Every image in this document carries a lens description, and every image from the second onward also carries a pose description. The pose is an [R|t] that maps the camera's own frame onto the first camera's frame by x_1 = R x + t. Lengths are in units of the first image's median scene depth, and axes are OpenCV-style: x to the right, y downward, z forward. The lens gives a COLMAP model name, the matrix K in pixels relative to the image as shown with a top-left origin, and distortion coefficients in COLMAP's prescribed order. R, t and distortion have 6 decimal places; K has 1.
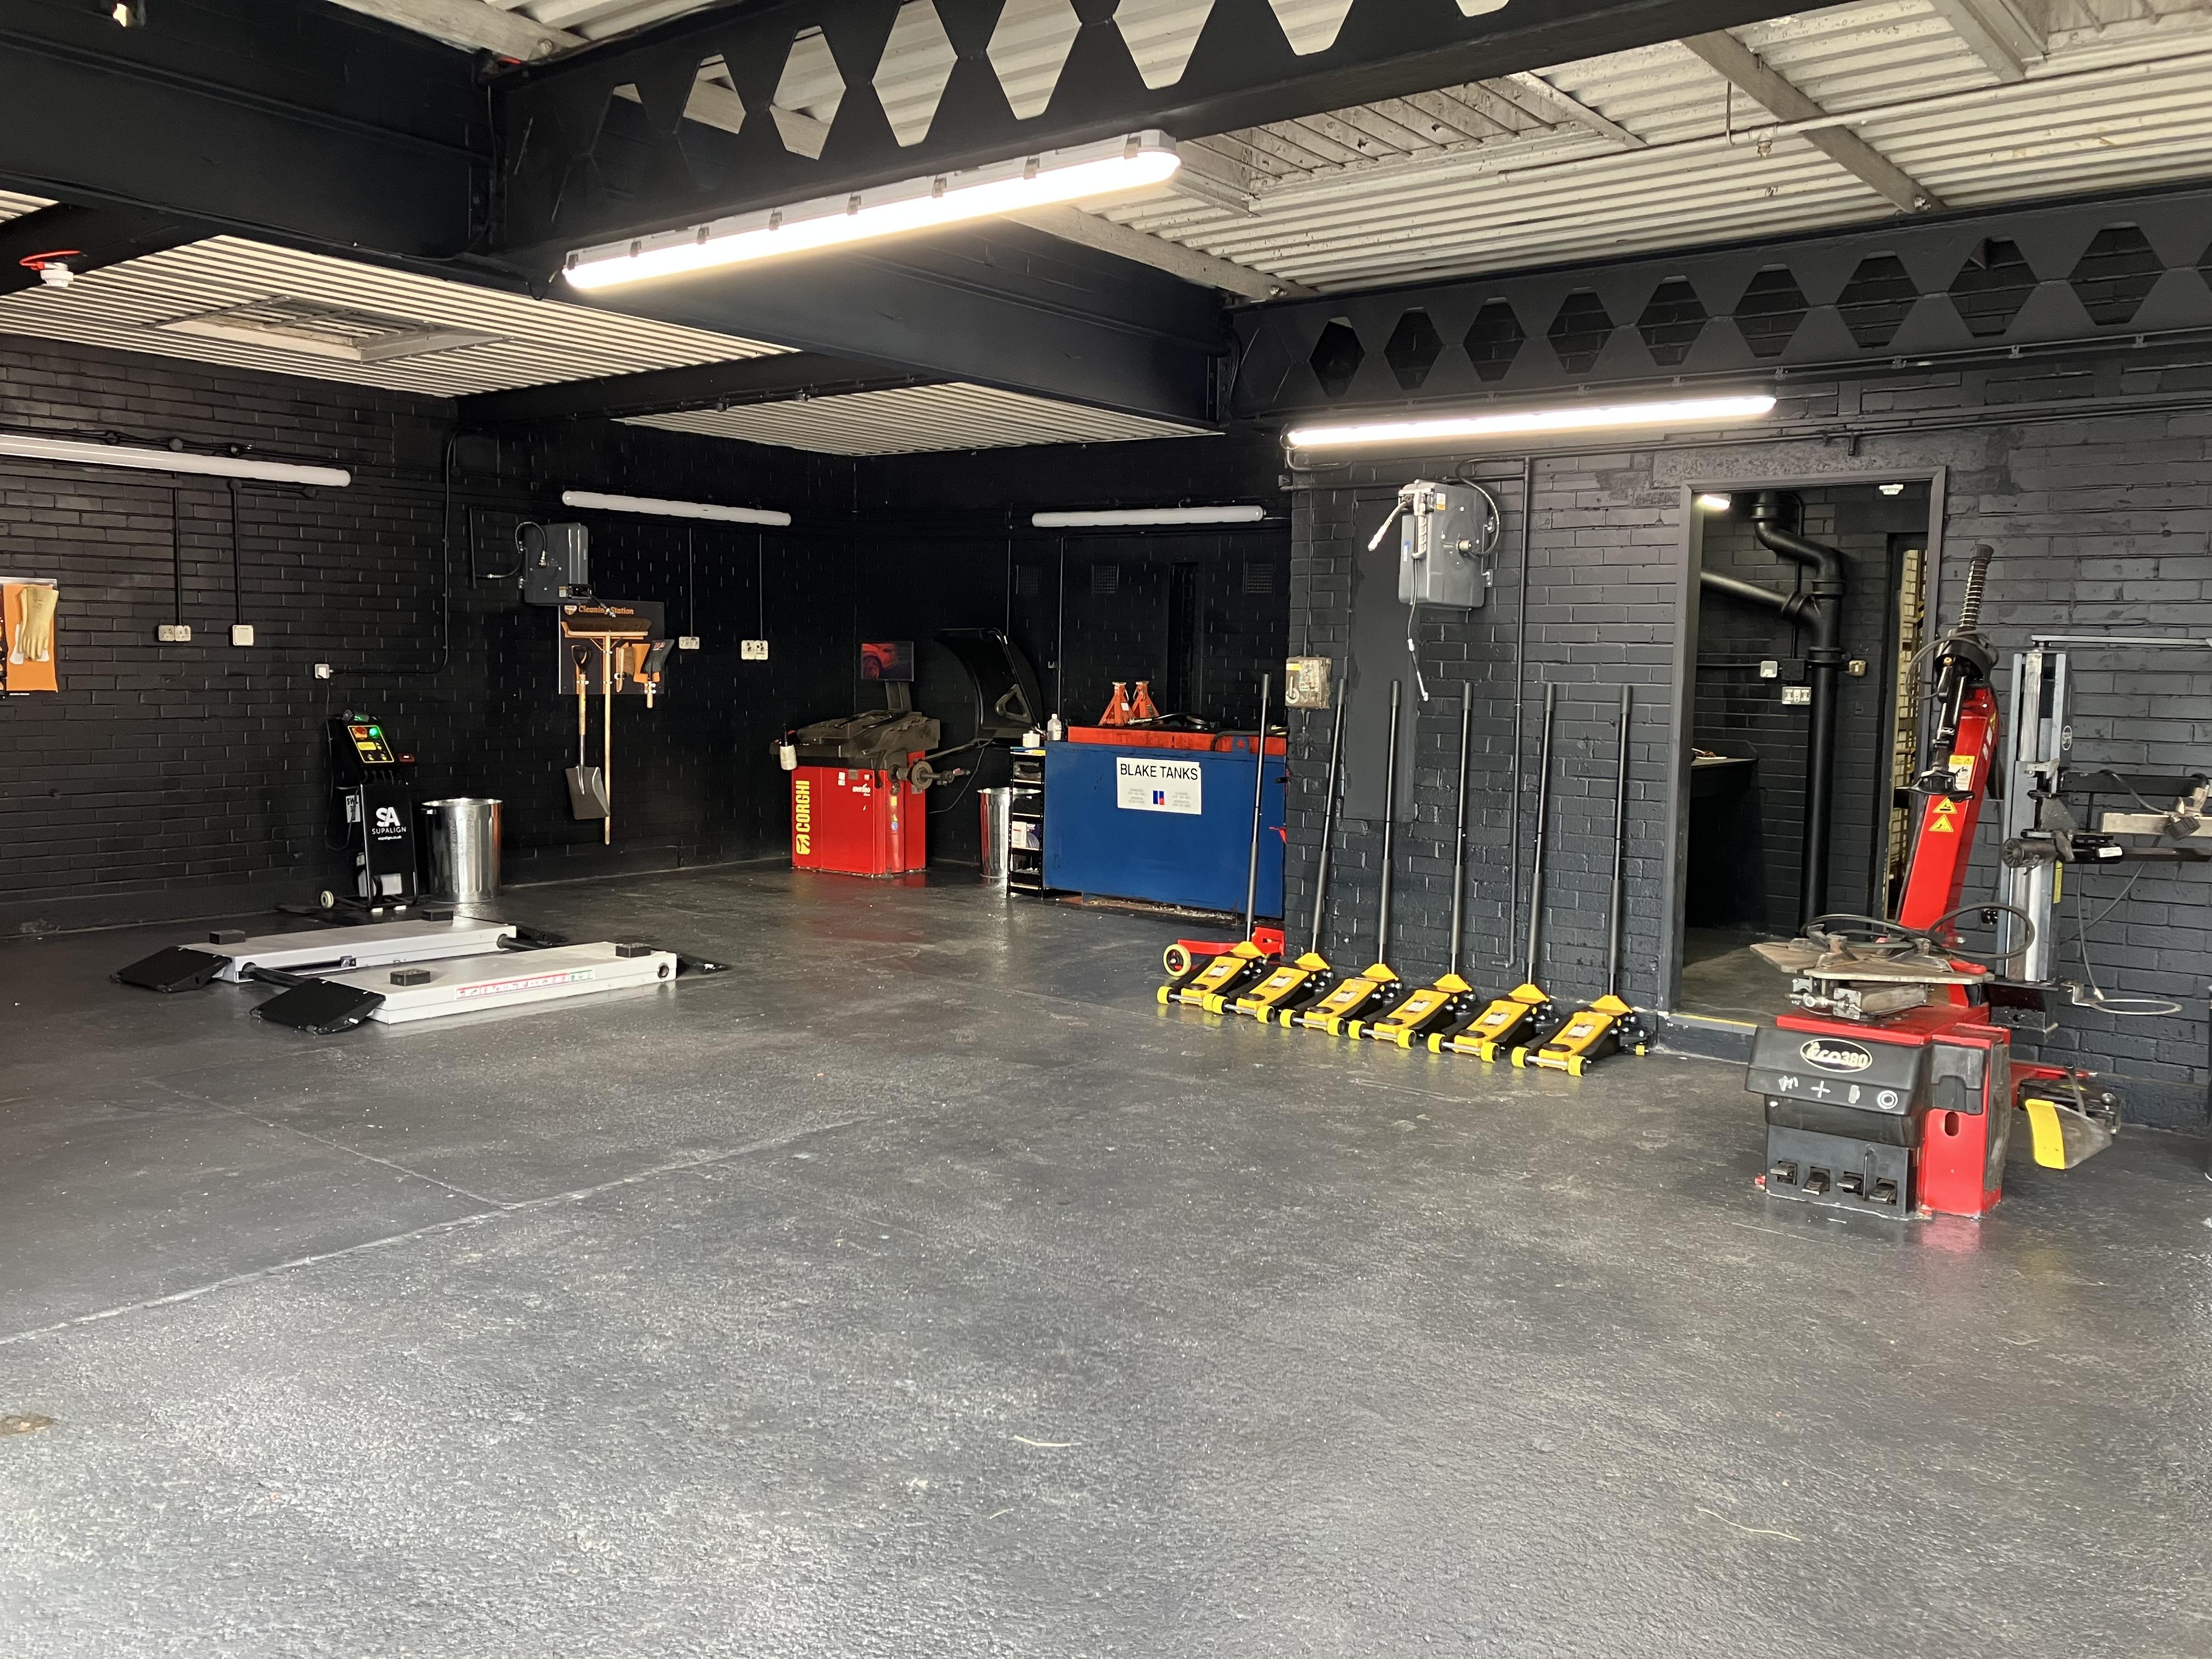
lens RADIAL K [[1786.8, 0, 1106.0], [0, 1786.8, 829.5], [0, 0, 1]] dist [0.100090, -0.126206]
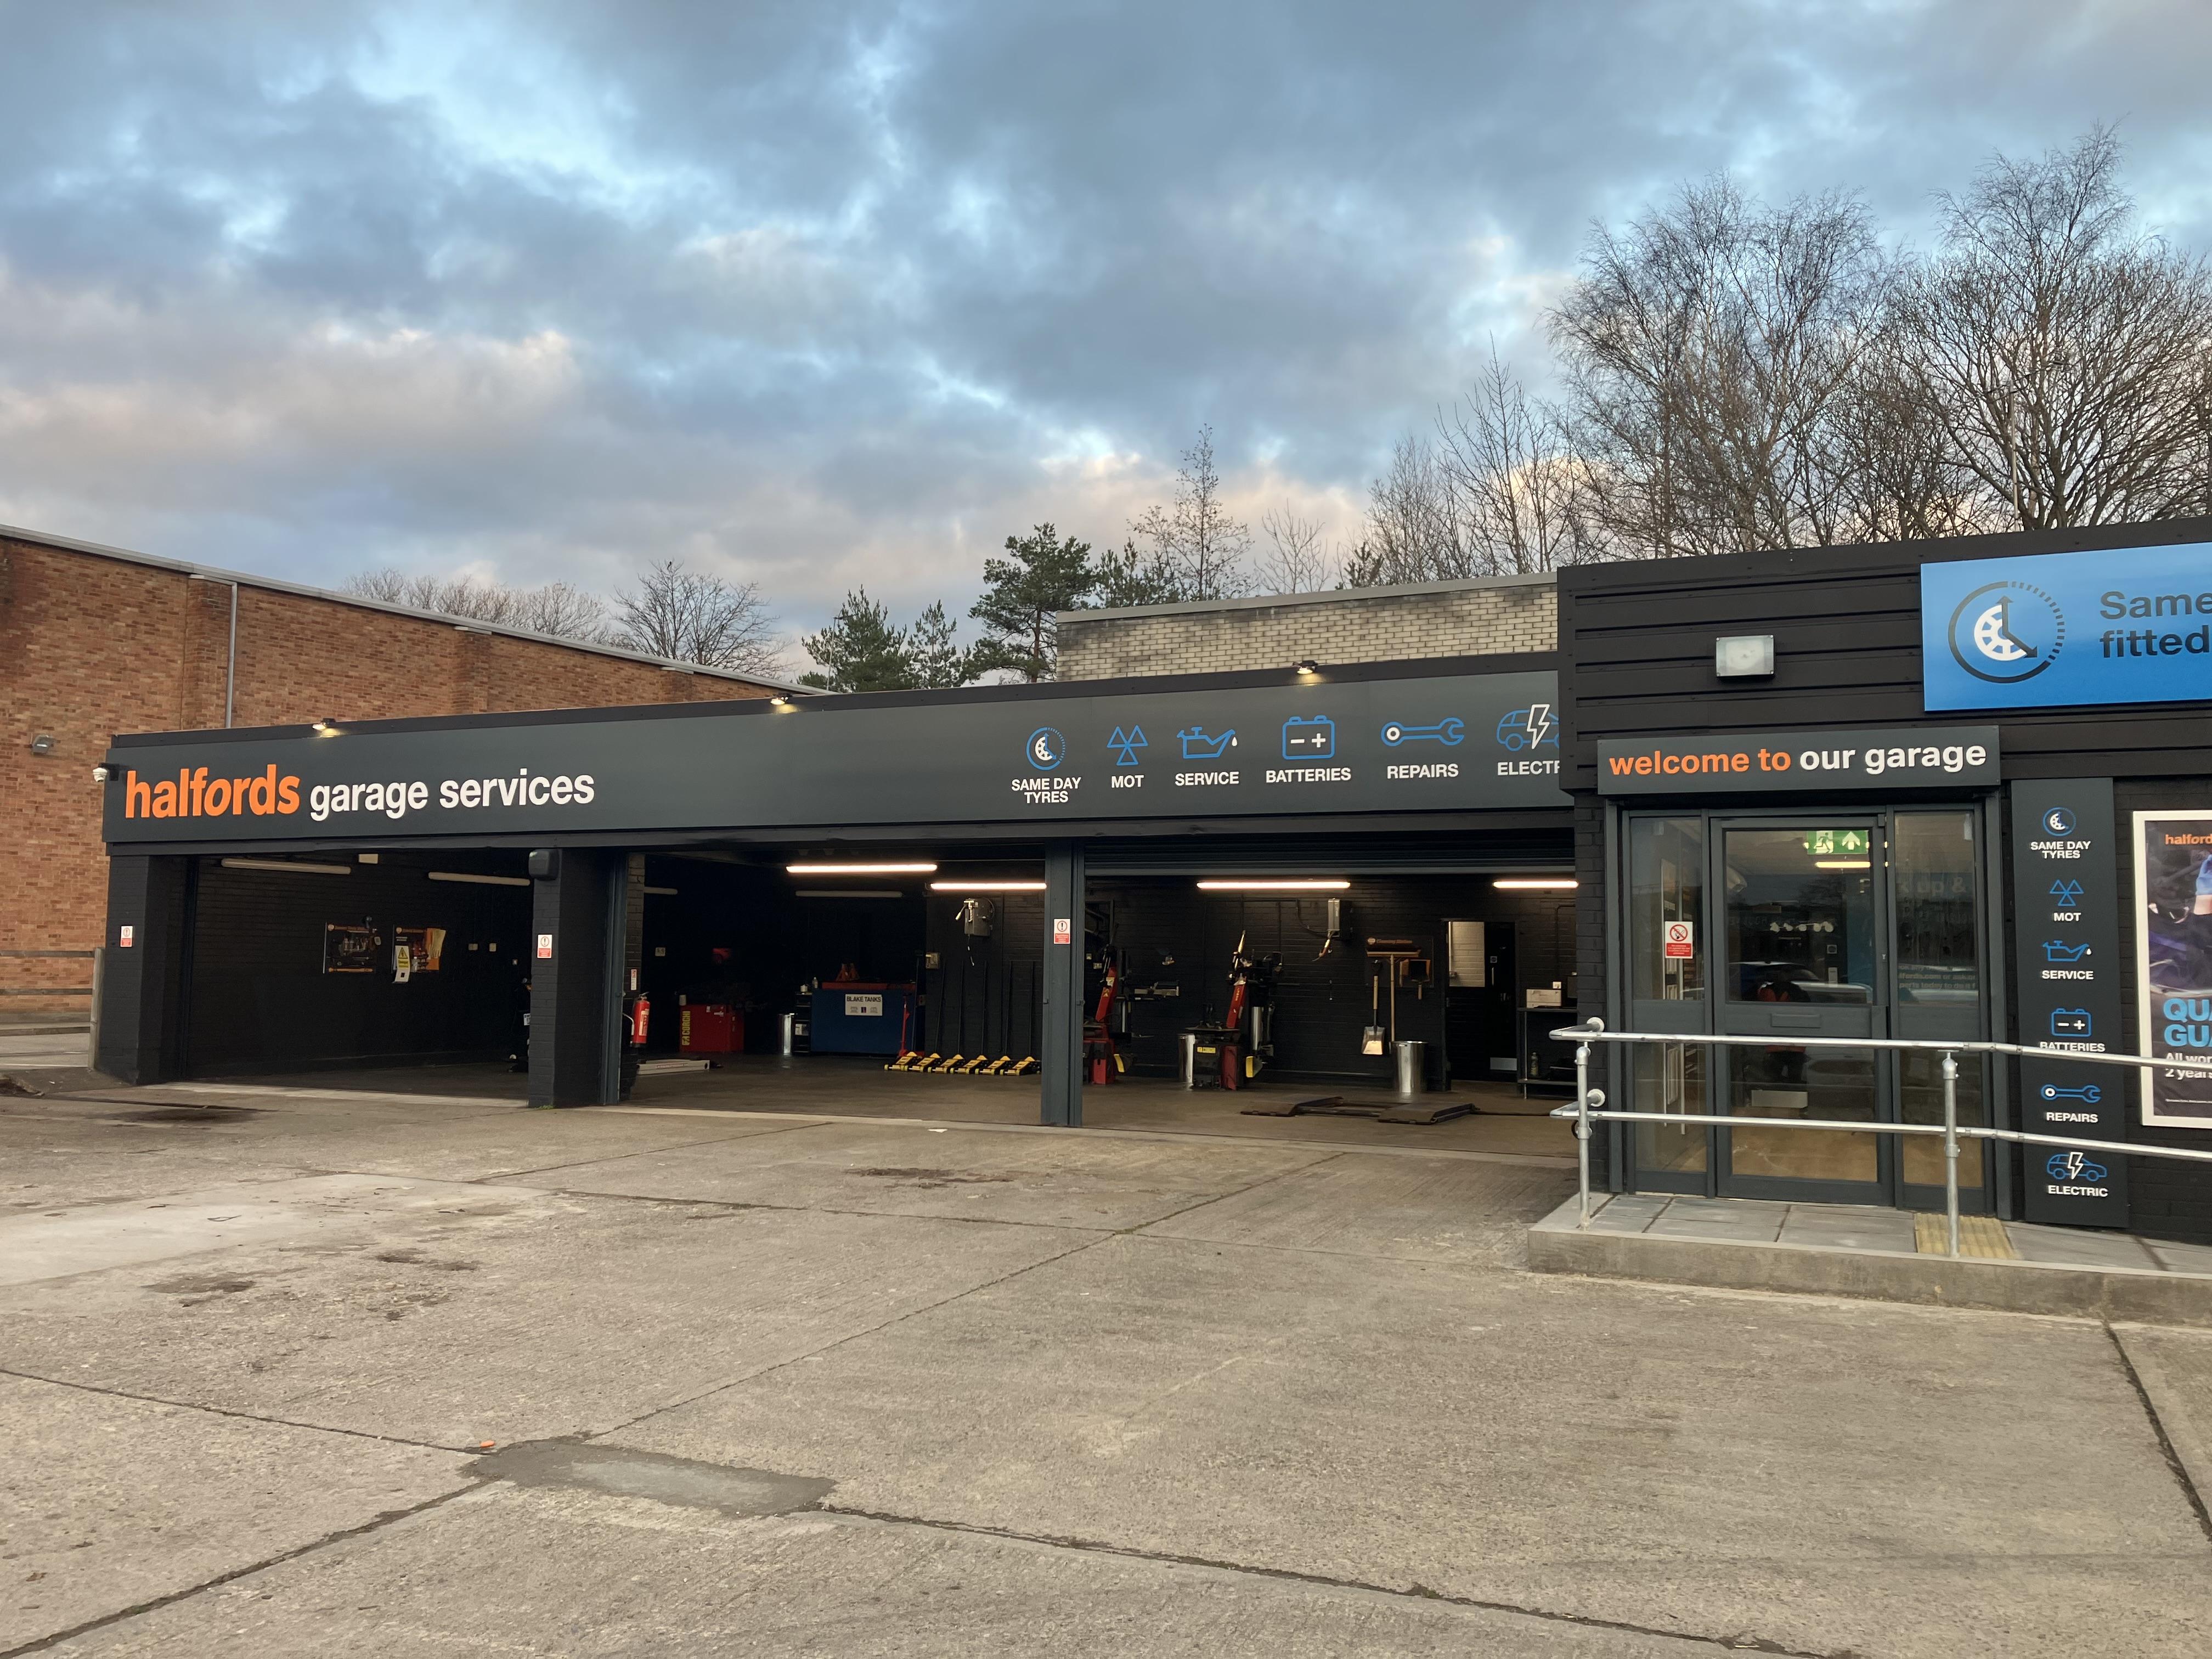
lens RADIAL K [[1841.1, 0, 1146.4], [0, 1841.1, 825.1], [0, 0, 1]] dist [-0.005753, -0.013748]
pose [[0.959826, 0.013544, 0.280269, -0.316312], [0.033021, 0.986441, -0.160758, 0.153895], [-0.278646, 0.163554, 0.946365, -1.575264]]
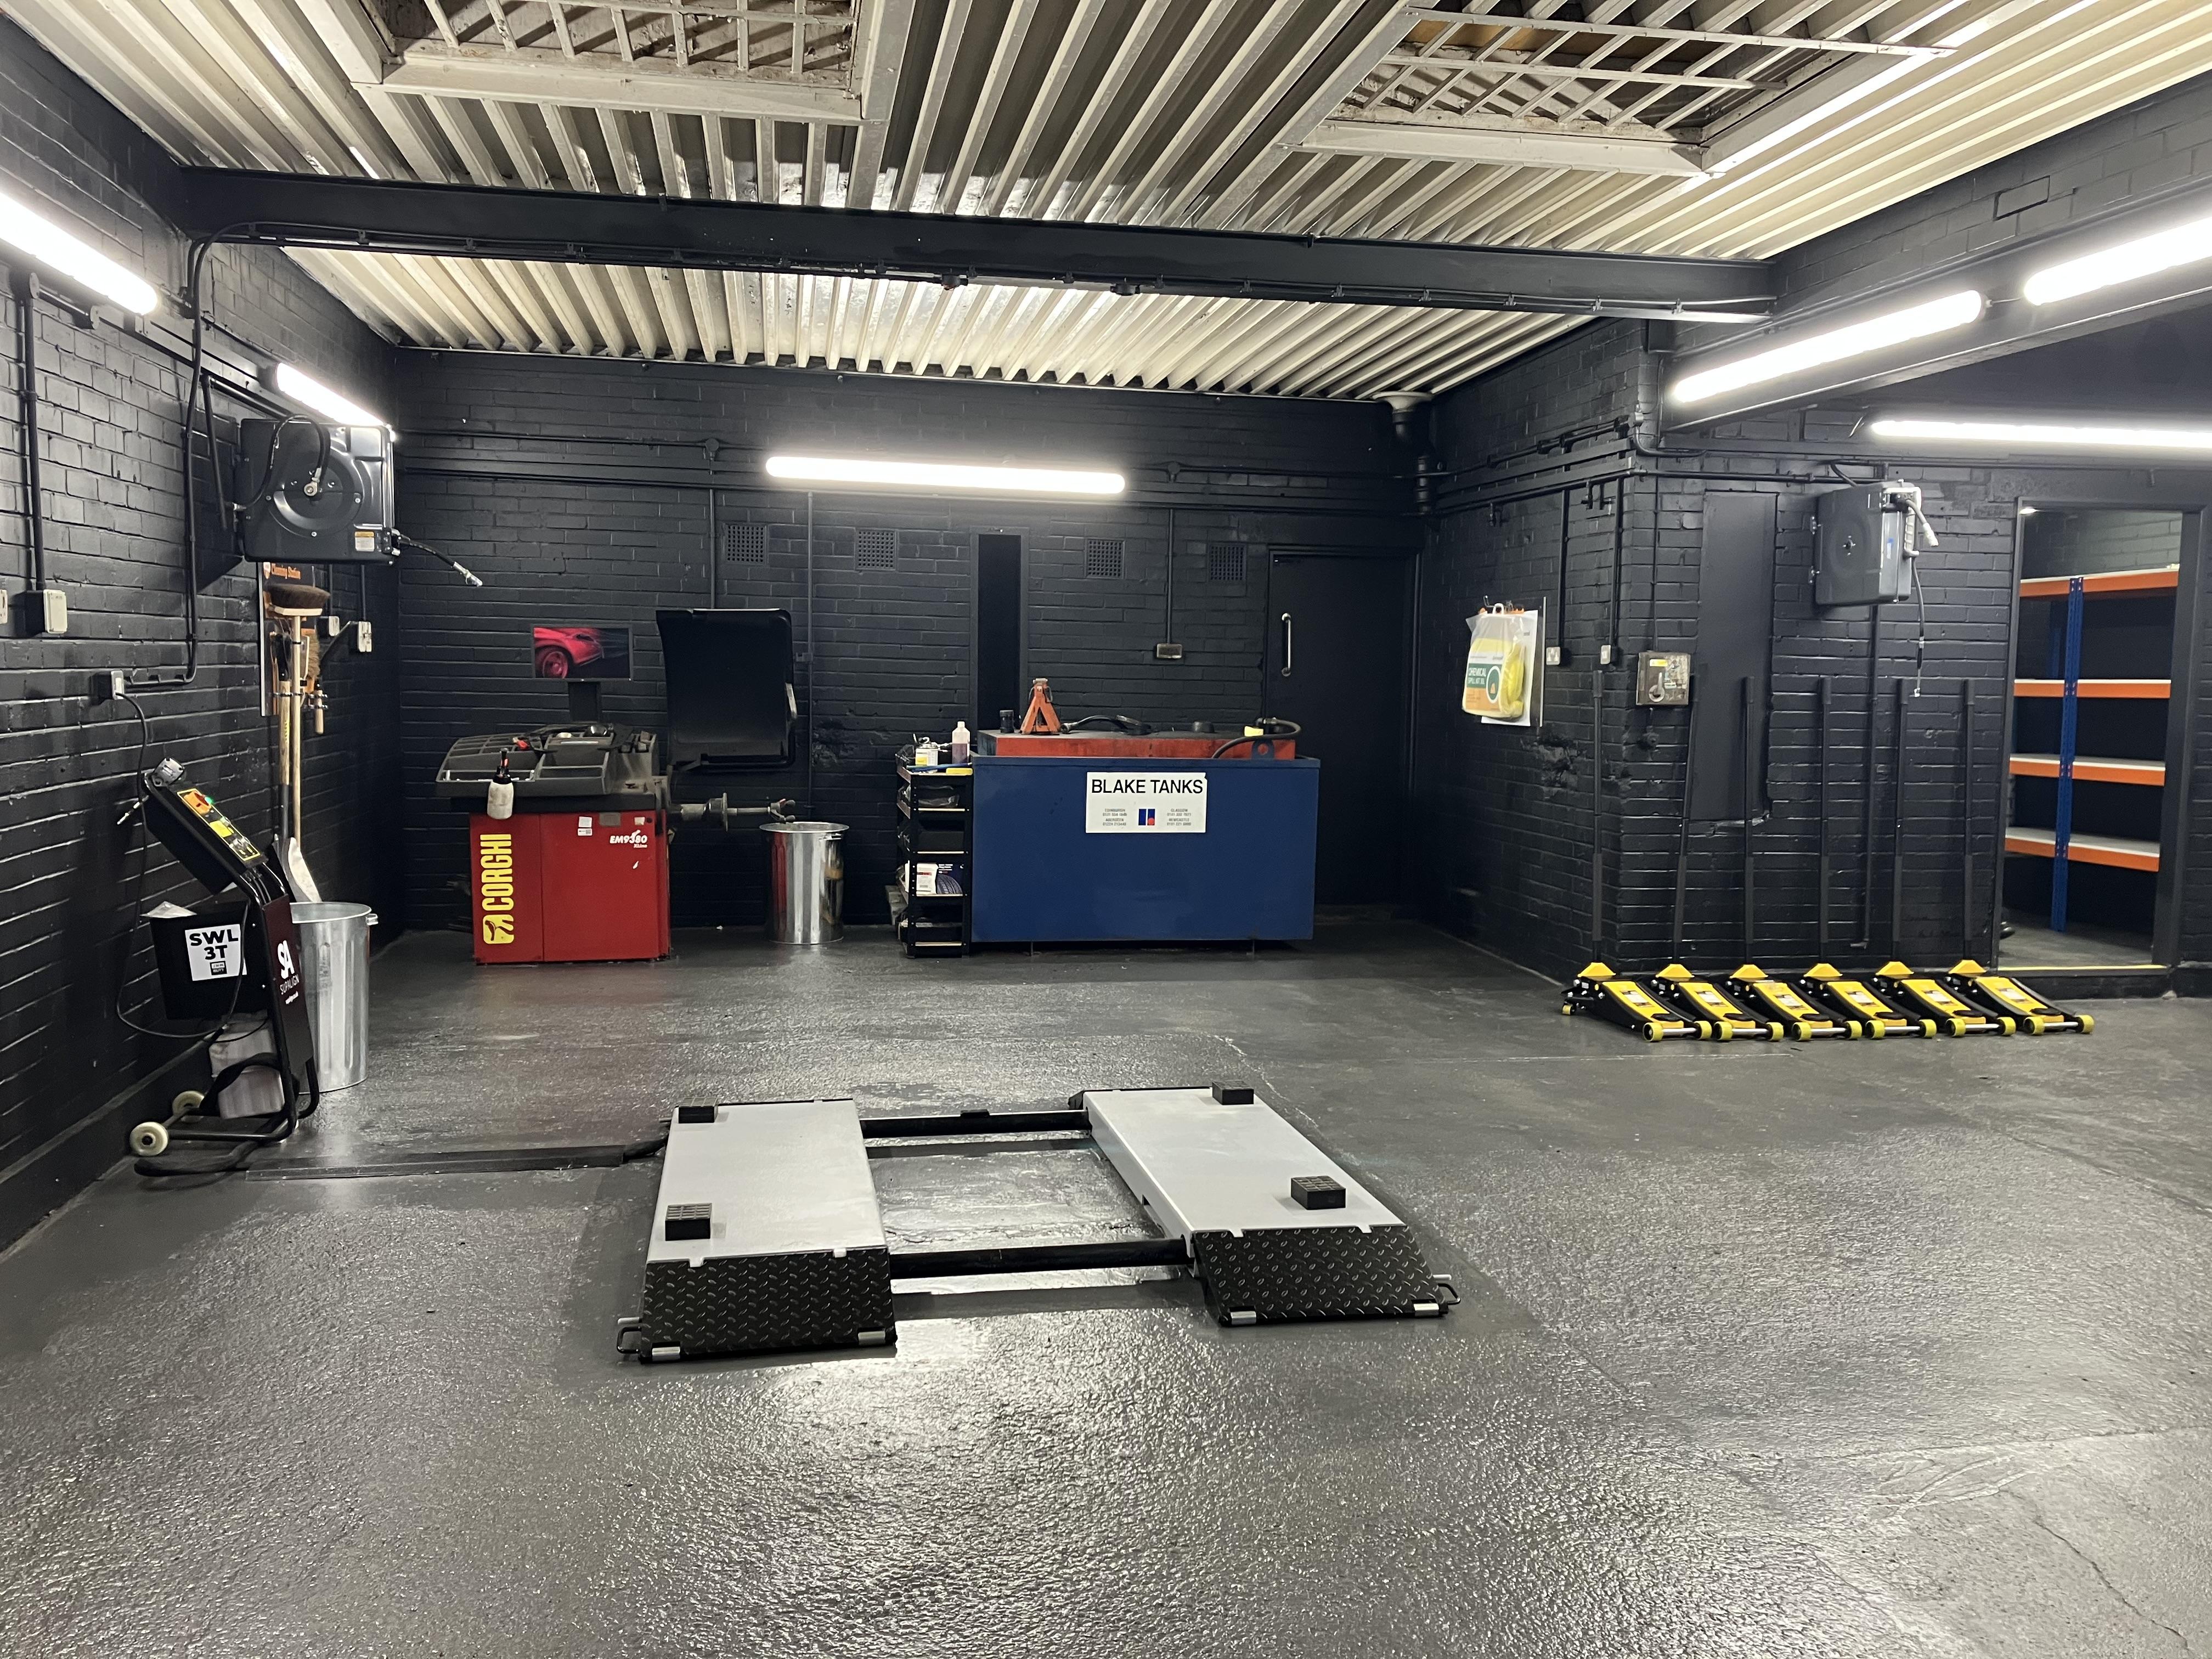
lens RADIAL K [[1786.8, 0, 1106.0], [0, 1786.8, 829.5], [0, 0, 1]] dist [0.100090, -0.126206]
pose [[0.653145, -0.077957, 0.753209, -0.632188], [0.069260, 0.996667, 0.043096, -0.050698], [-0.754059, 0.024019, 0.656368, 0.469125]]
